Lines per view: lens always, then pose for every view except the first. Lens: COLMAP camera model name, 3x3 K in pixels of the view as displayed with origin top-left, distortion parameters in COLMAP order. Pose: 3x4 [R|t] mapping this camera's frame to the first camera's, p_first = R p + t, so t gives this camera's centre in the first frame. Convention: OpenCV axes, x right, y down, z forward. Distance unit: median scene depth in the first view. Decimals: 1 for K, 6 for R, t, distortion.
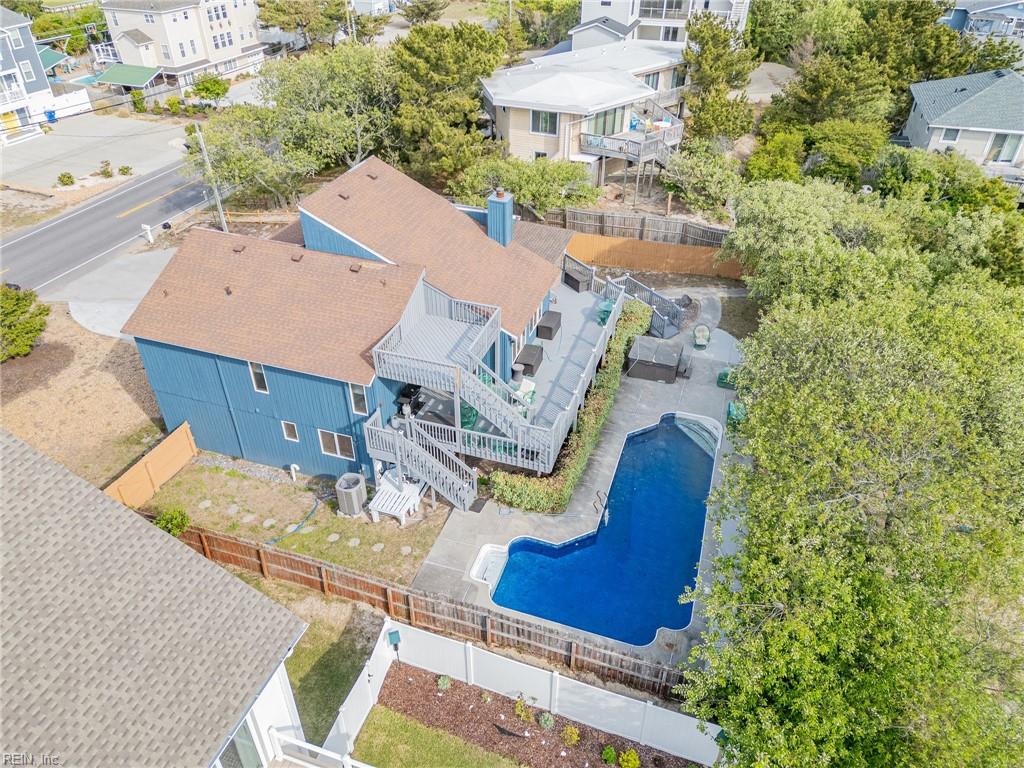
lens RADIAL K [[713.6, 0, 512.0], [0, 713.6, 384.0], [0, 0, 1]] dist [0.082621, -0.051643]
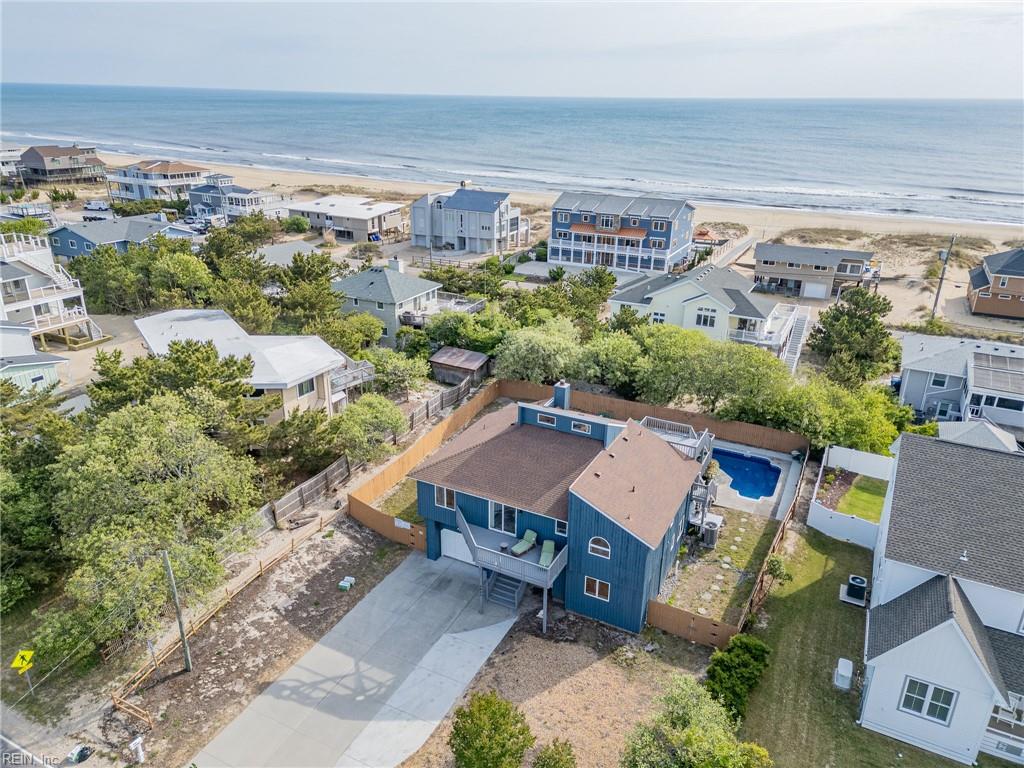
lens RADIAL K [[713.6, 0, 512.0], [0, 713.6, 384.0], [0, 0, 1]] dist [0.082621, -0.051643]
pose [[0.140143, -0.375252, 0.916267, -1.410981], [0.562074, 0.791988, 0.238385, -0.660204], [-0.815127, 0.481602, 0.321912, 0.507562]]
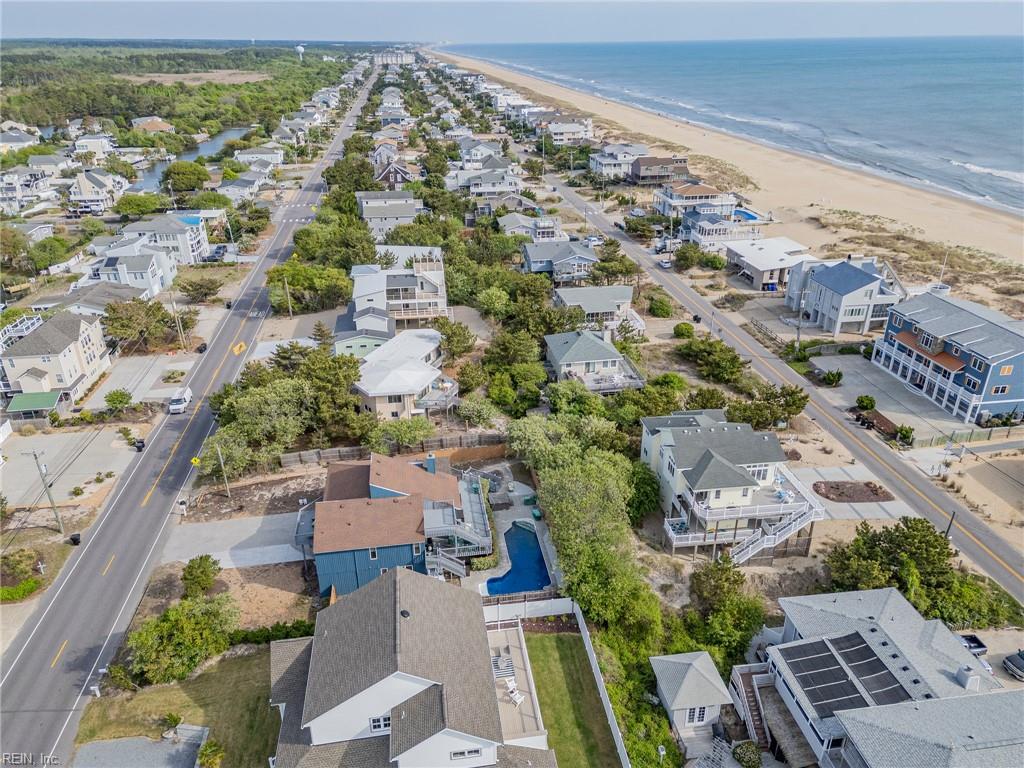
lens RADIAL K [[713.6, 0, 512.0], [0, 713.6, 384.0], [0, 0, 1]] dist [0.082621, -0.051643]
pose [[0.886962, -0.208224, 0.412239, -0.684954], [0.276174, 0.954553, -0.112058, -0.131316], [-0.370171, 0.213241, 0.904158, -1.317786]]
